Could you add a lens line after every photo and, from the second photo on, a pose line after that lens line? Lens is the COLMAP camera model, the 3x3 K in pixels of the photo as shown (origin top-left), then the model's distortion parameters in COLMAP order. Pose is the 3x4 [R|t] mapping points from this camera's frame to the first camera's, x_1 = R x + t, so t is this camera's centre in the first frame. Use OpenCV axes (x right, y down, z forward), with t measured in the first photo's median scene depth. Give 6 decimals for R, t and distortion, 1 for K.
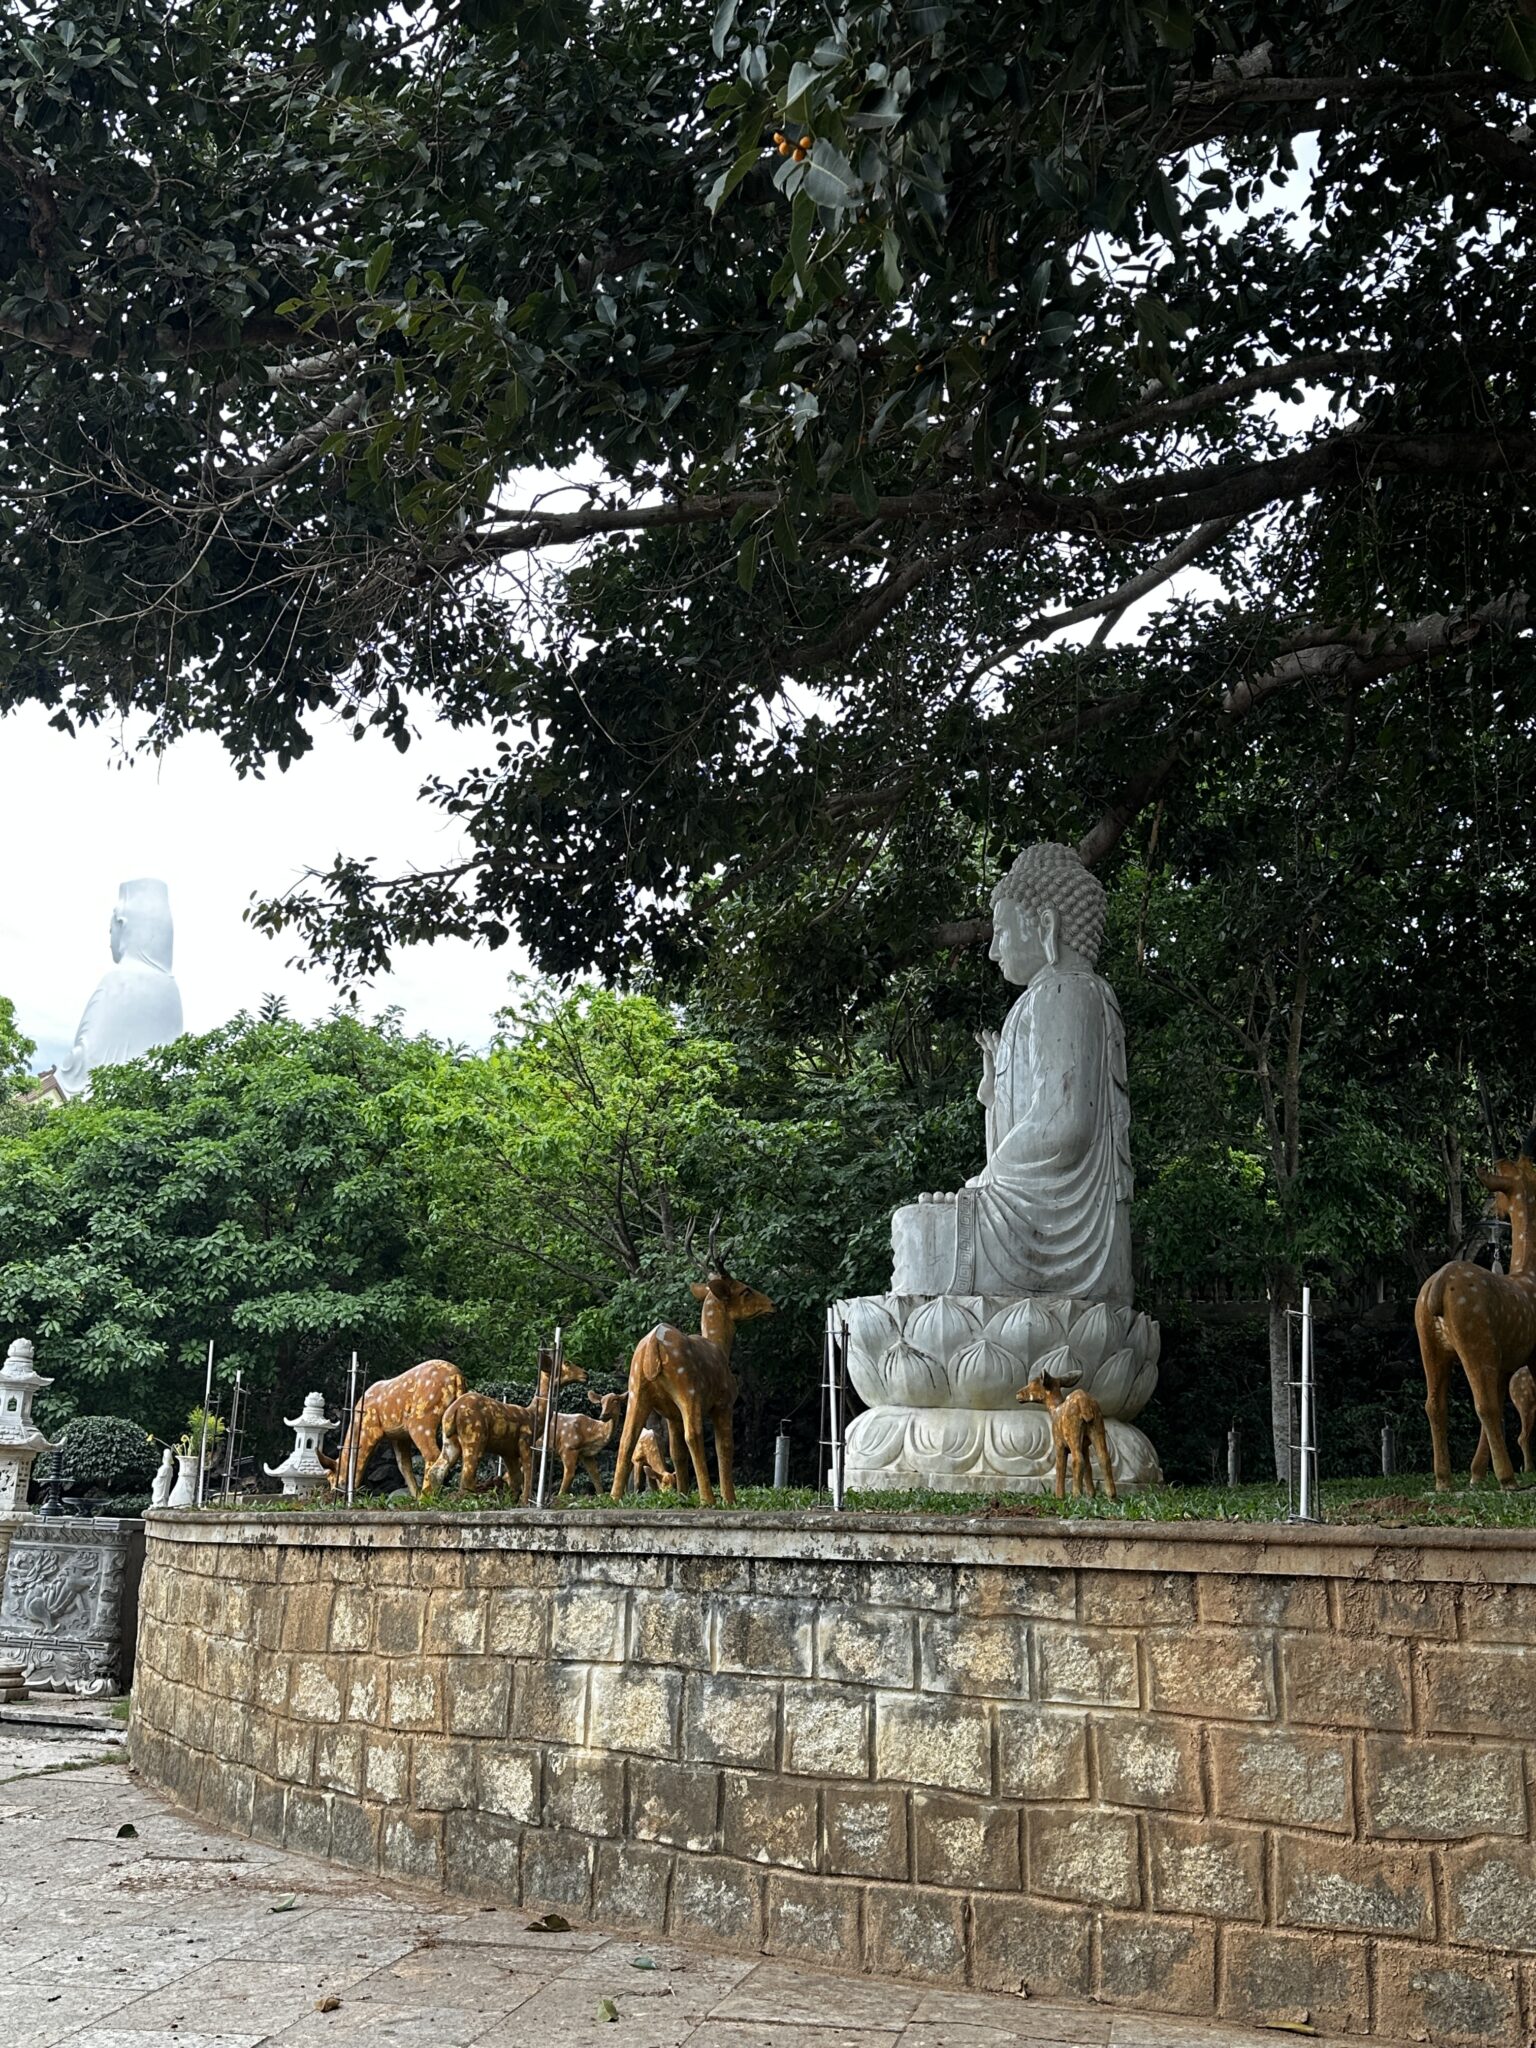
lens RADIAL K [[2020.3, 0, 769.4], [0, 2020.3, 1022.6], [0, 0, 1]] dist [0.006796, 0.000000]
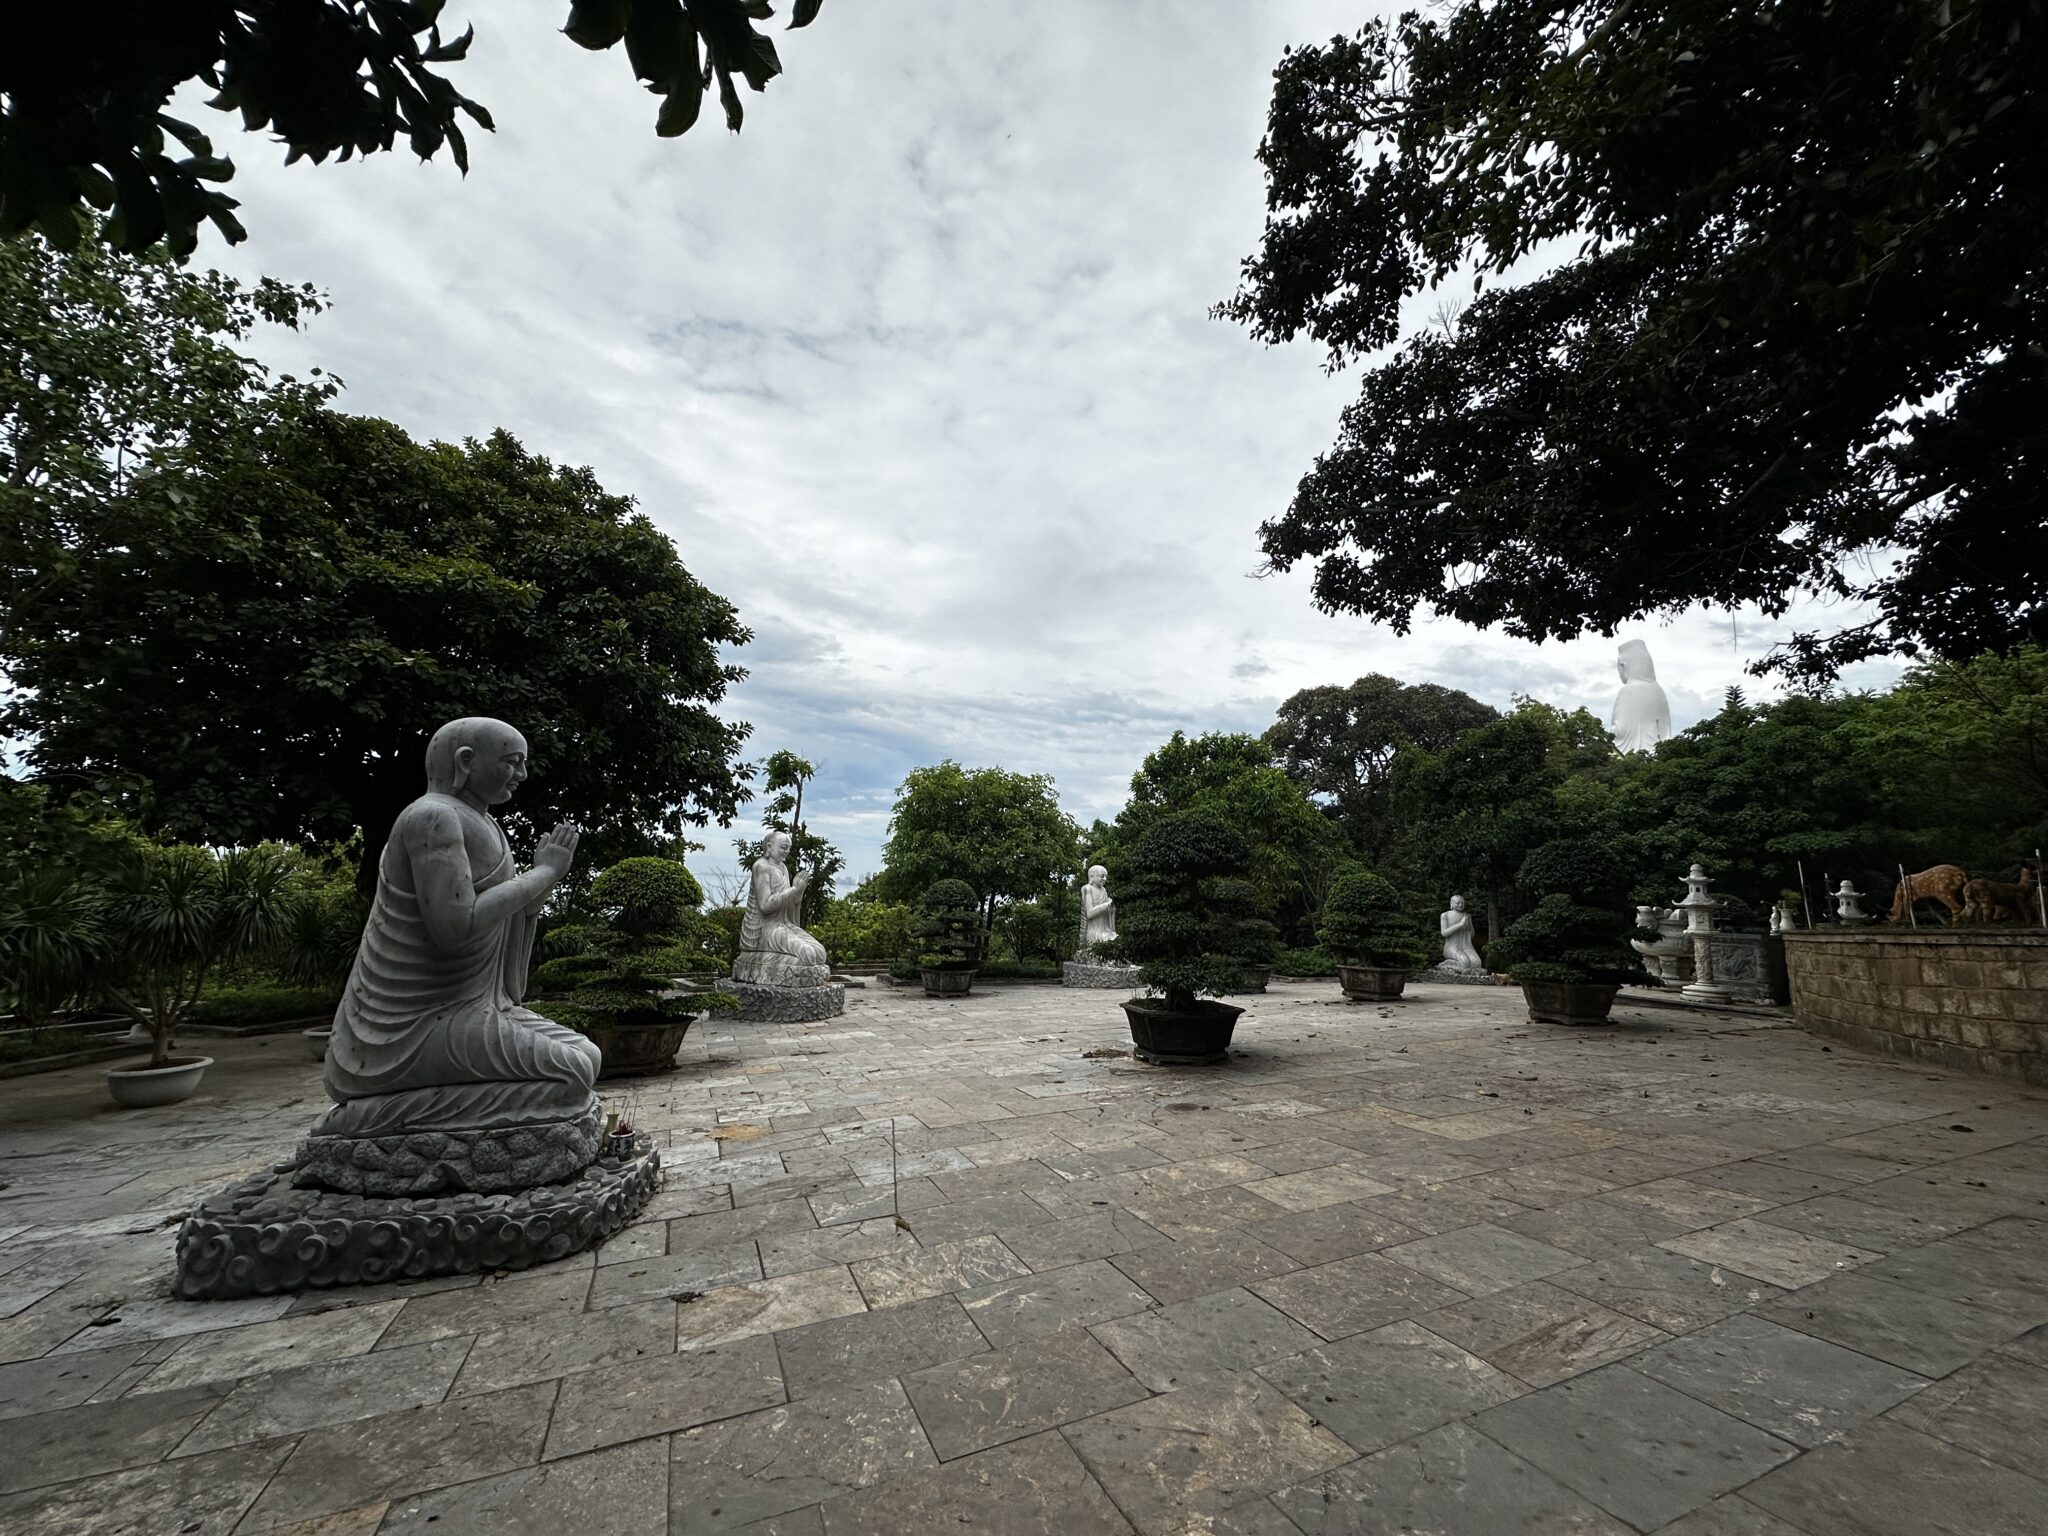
lens RADIAL K [[817.2, 0, 1021.5], [0, 817.2, 761.4], [0, 0, 1]] dist [0.002952, 0.000444]
pose [[0.569209, -0.155204, -0.807411, 0.003132], [0.176749, 0.982161, -0.064190, -0.042385], [0.802970, -0.106172, 0.586487, -0.213365]]
